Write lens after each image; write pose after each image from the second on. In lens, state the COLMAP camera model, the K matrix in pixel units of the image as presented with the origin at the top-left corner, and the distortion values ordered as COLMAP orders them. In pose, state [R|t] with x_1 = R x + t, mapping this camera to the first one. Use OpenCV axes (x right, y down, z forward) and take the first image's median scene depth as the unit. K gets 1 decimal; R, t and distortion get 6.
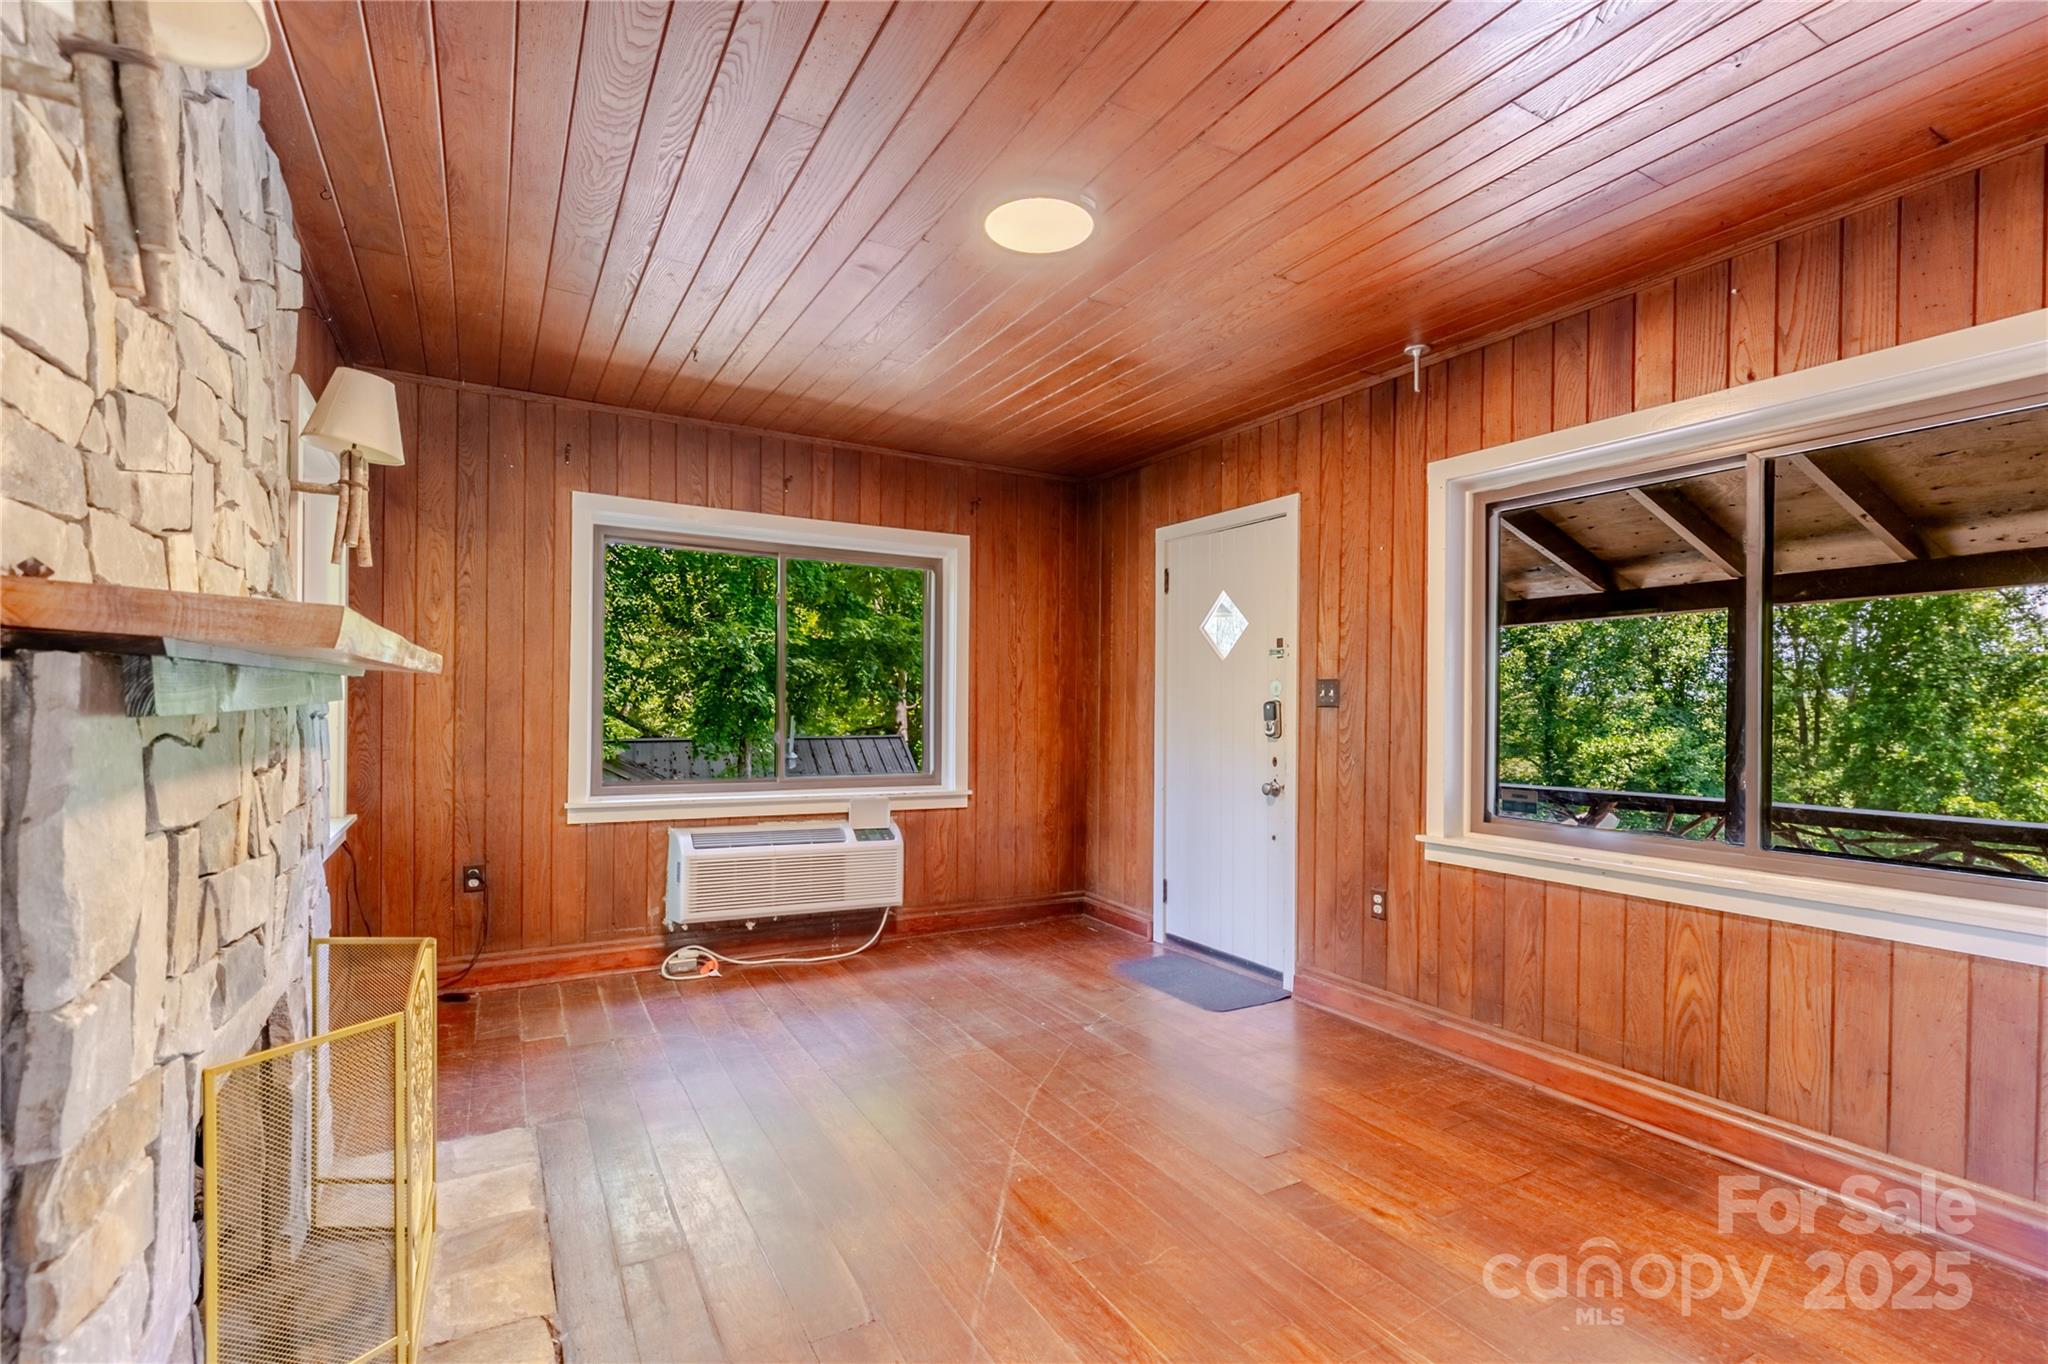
lens RADIAL K [[910.8, 0, 1010.5], [0, 910.8, 708.4], [0, 0, 1]] dist [0.002525, 0.000010]
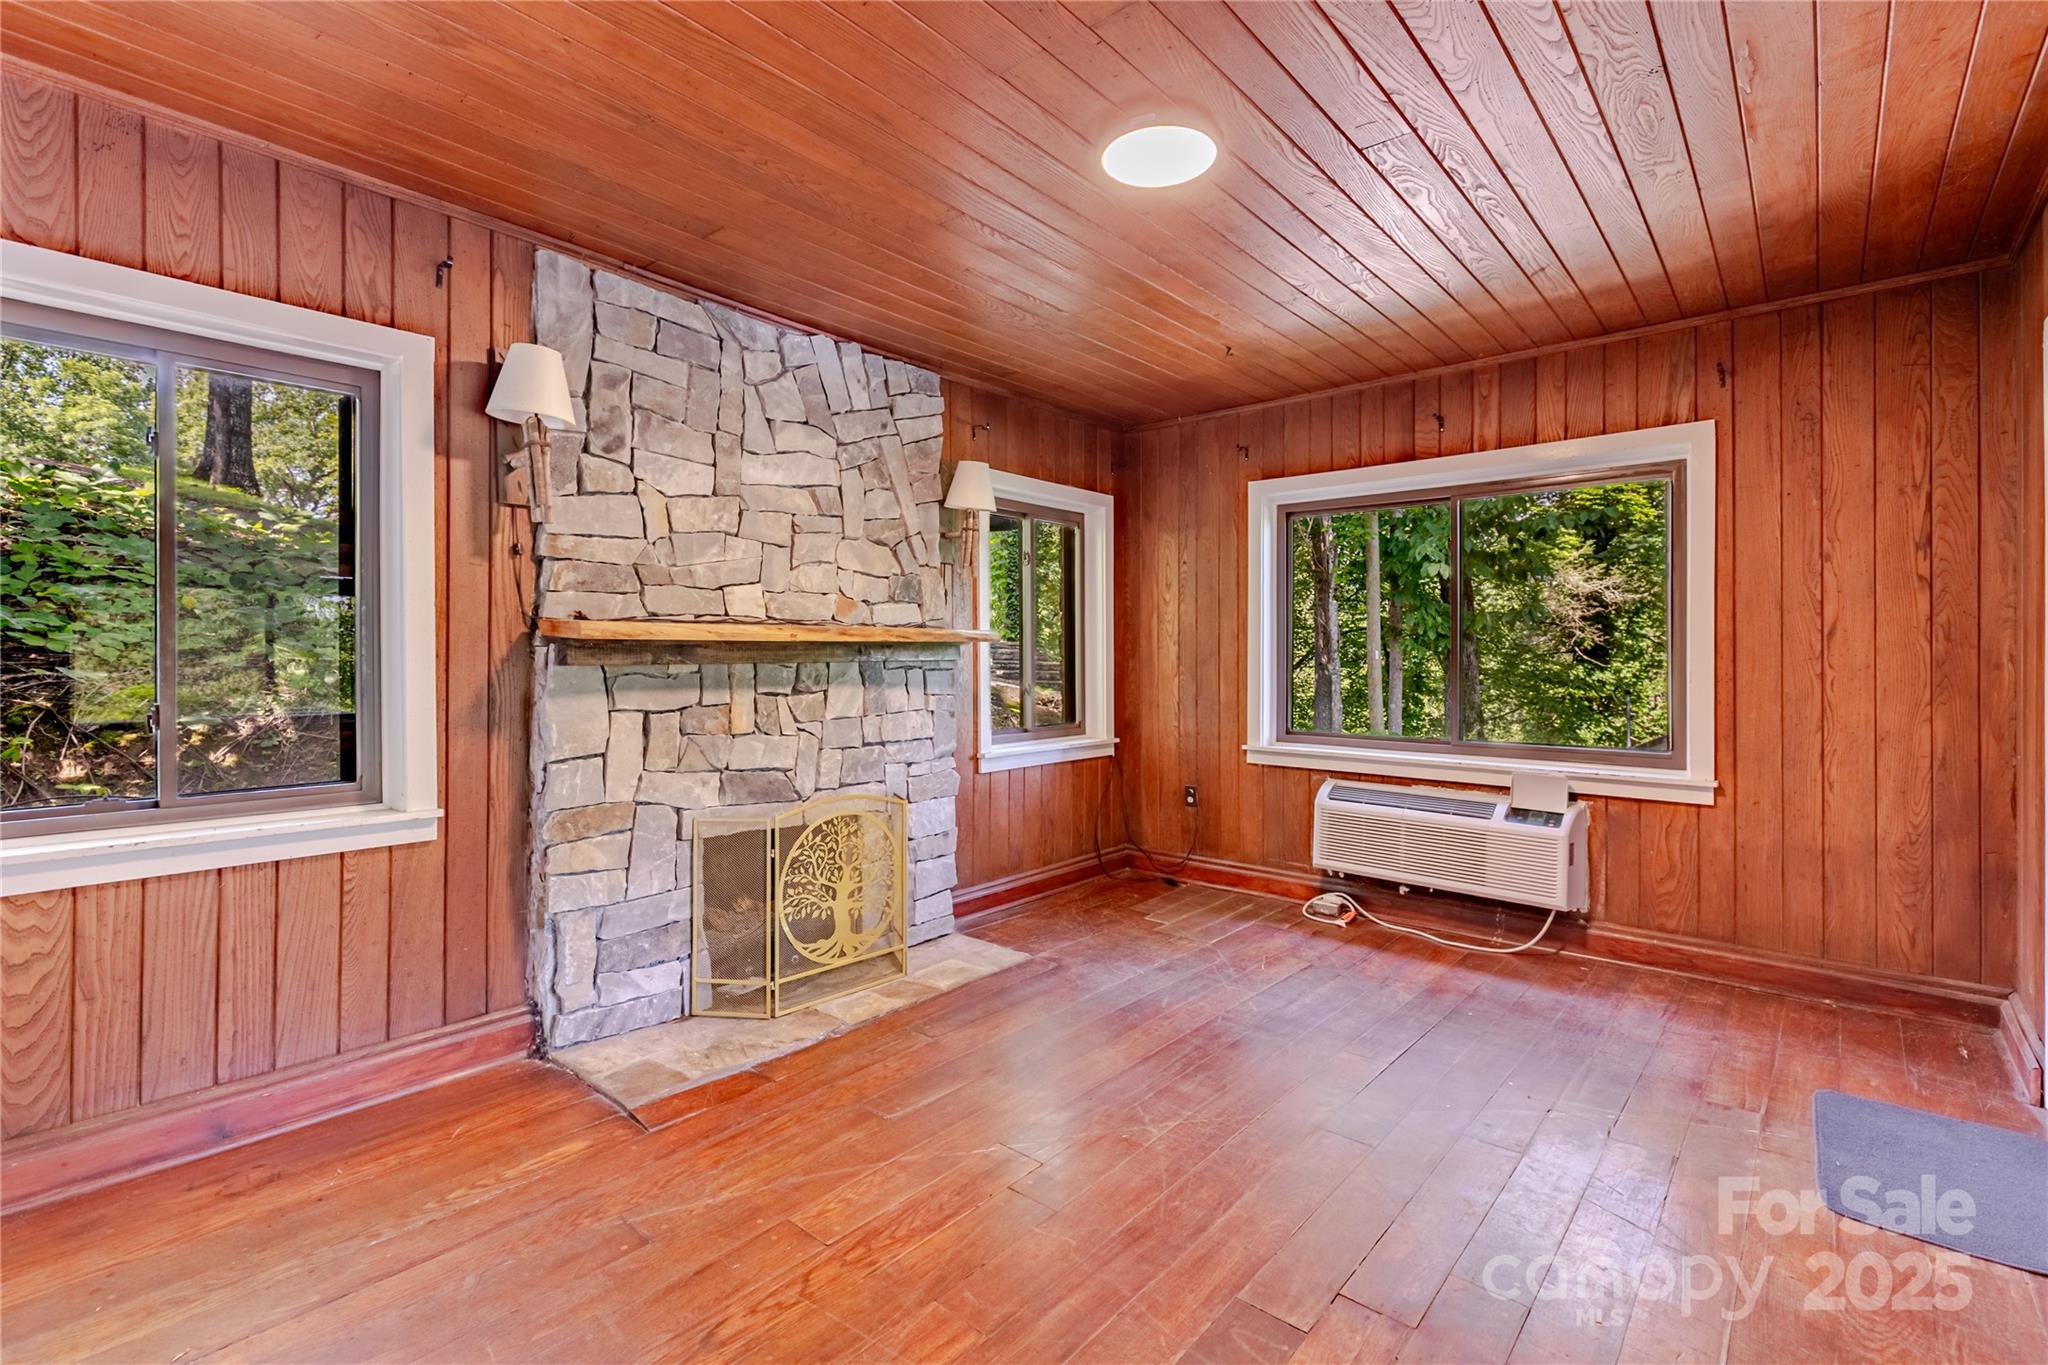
lens RADIAL K [[923.0, 0, 1056.0], [0, 923.0, 666.4], [0, 0, 1]] dist [0.000403, -0.000479]
pose [[0.349371, -0.002370, -0.936982, 0.517820], [-0.000617, 0.999996, -0.002759, 0.004438], [0.936984, 0.001542, 0.349368, 0.322500]]
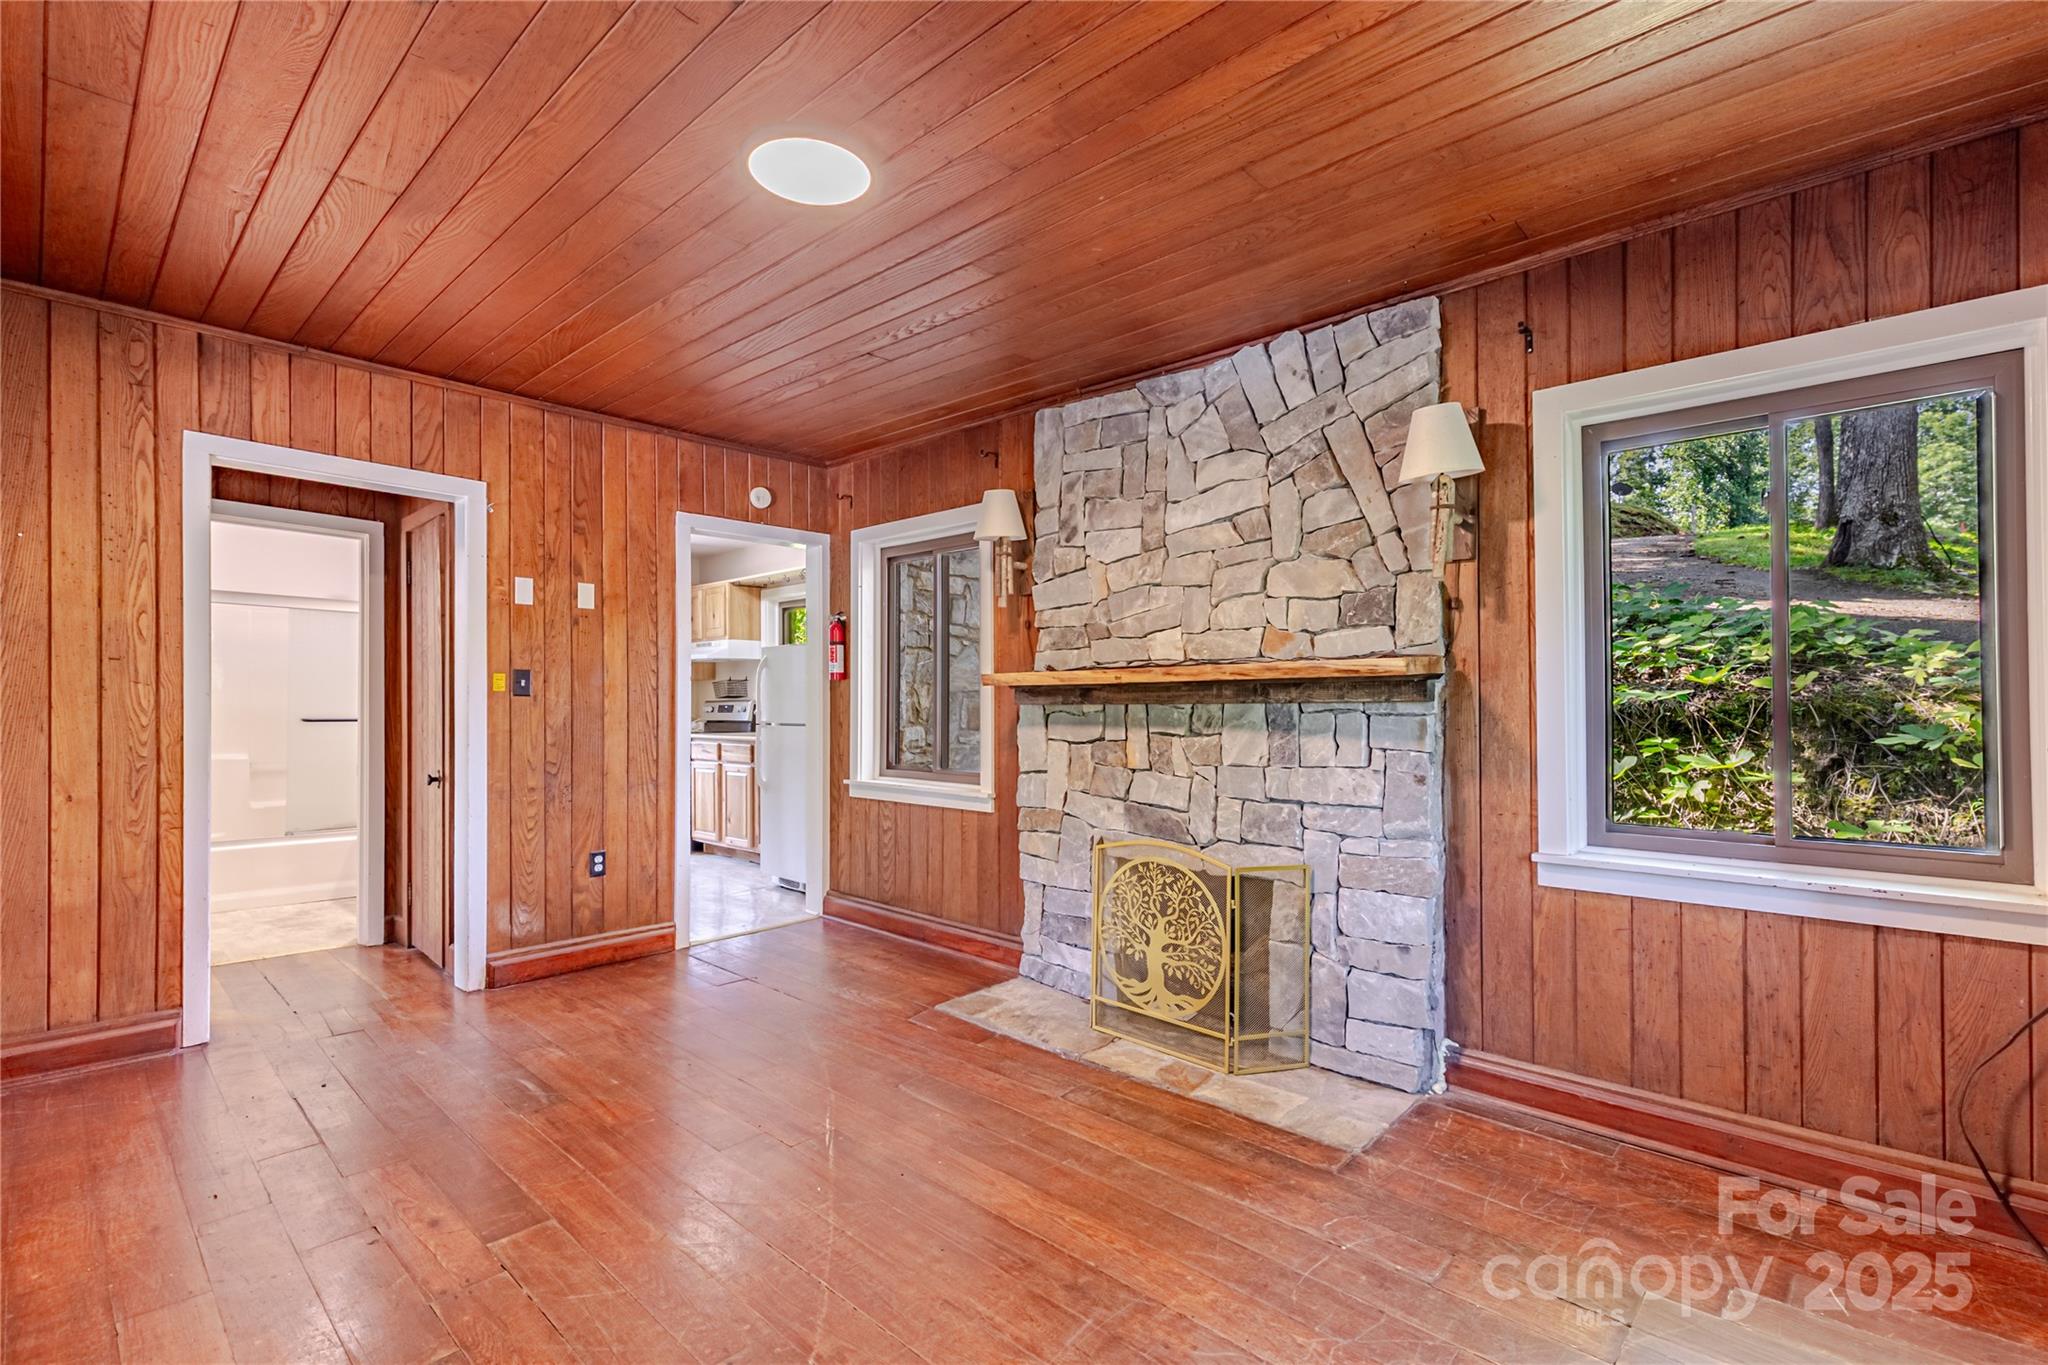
lens RADIAL K [[978.2, 0, 1052.8], [0, 978.2, 697.9], [0, 0, 1]] dist [0.001012, -0.000242]
pose [[-0.959859, -0.013081, -0.280176, 0.032925], [-0.012708, 0.999914, -0.003149, -0.001753], [0.280193, 0.000538, -0.959943, 1.163067]]
